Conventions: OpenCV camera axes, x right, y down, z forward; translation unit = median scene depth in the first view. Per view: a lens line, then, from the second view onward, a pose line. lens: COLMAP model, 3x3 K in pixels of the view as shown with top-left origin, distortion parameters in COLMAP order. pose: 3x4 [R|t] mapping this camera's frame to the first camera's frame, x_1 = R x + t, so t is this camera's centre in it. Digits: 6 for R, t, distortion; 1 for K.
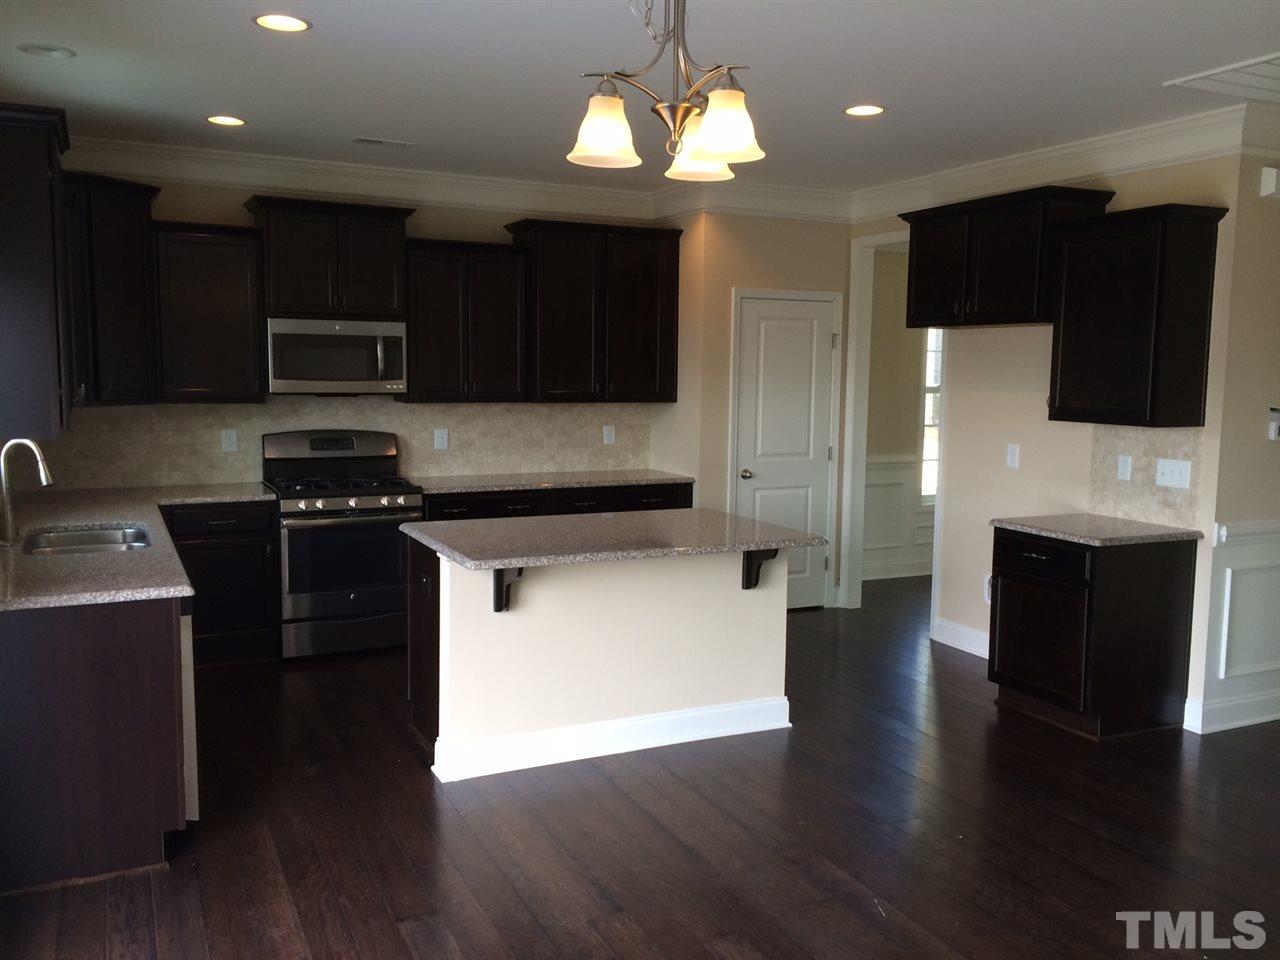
lens RADIAL K [[1092.8, 0, 640.0], [0, 1092.8, 480.0], [0, 0, 1]] dist [0.056424, 0.000648]
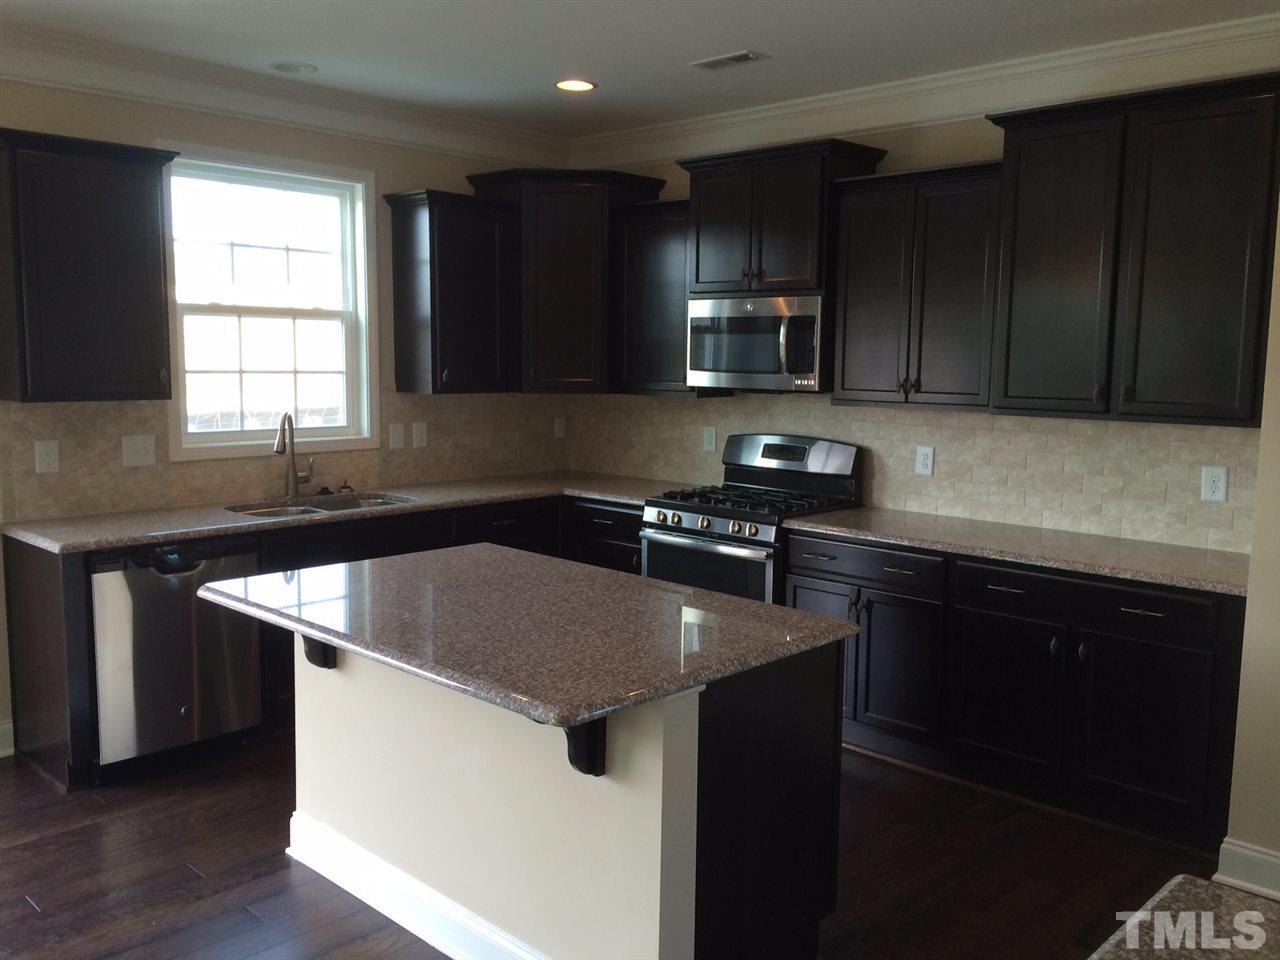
lens RADIAL K [[1092.8, 0, 640.0], [0, 1092.8, 480.0], [0, 0, 1]] dist [0.056424, 0.000648]
pose [[0.332801, 0.103957, -0.937249, 0.447103], [-0.105821, 0.991744, 0.072427, -0.060764], [0.937041, 0.075077, 0.341054, 0.638560]]
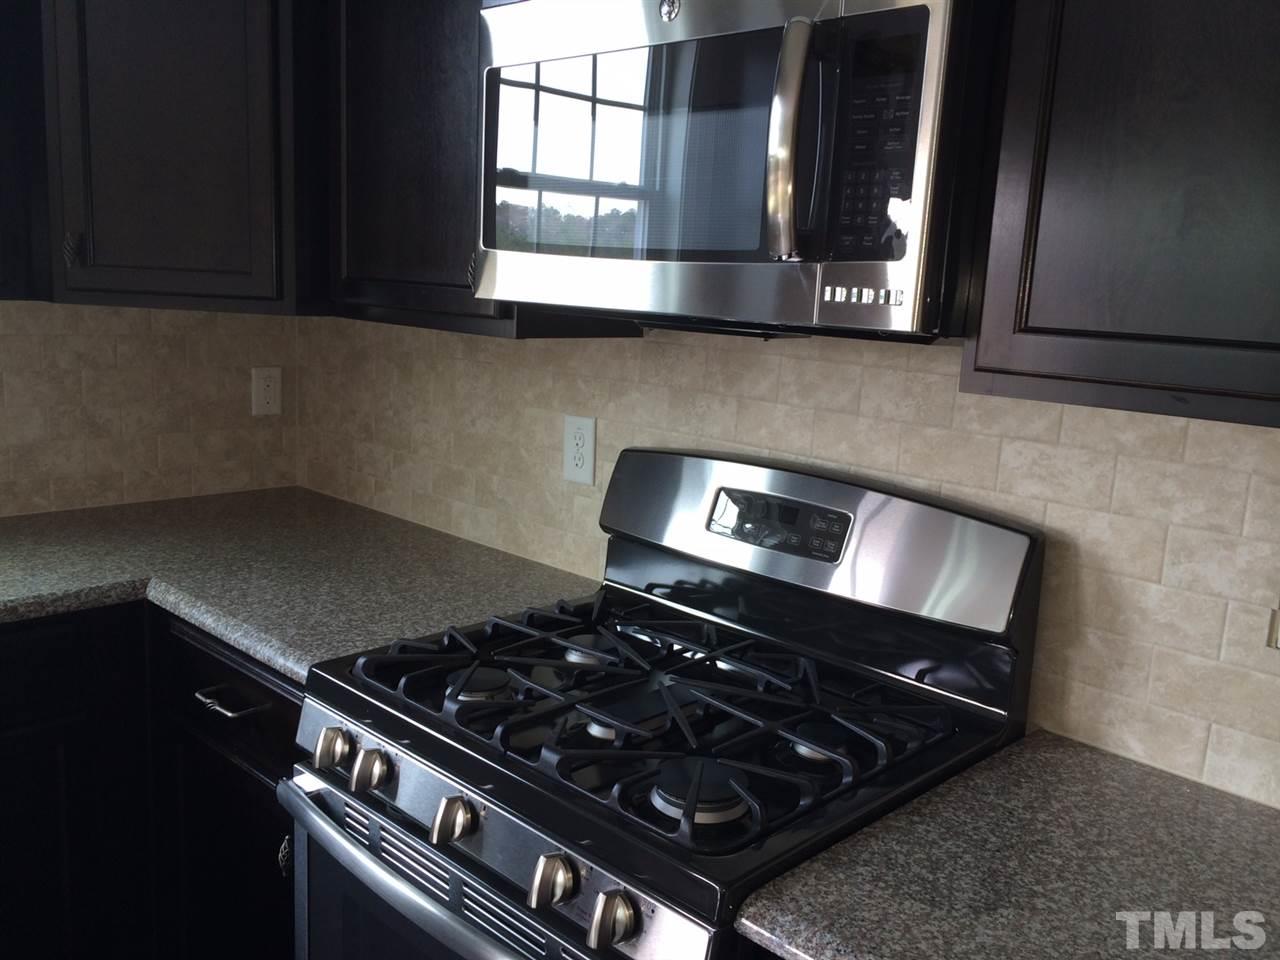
lens RADIAL K [[1092.8, 0, 640.0], [0, 1092.8, 480.0], [0, 0, 1]] dist [0.056424, 0.000648]
pose [[0.325873, 0.175978, -0.928891, -0.055343], [-0.143653, 0.980332, 0.135327, -0.073834], [0.934436, 0.089338, 0.344744, 0.896062]]
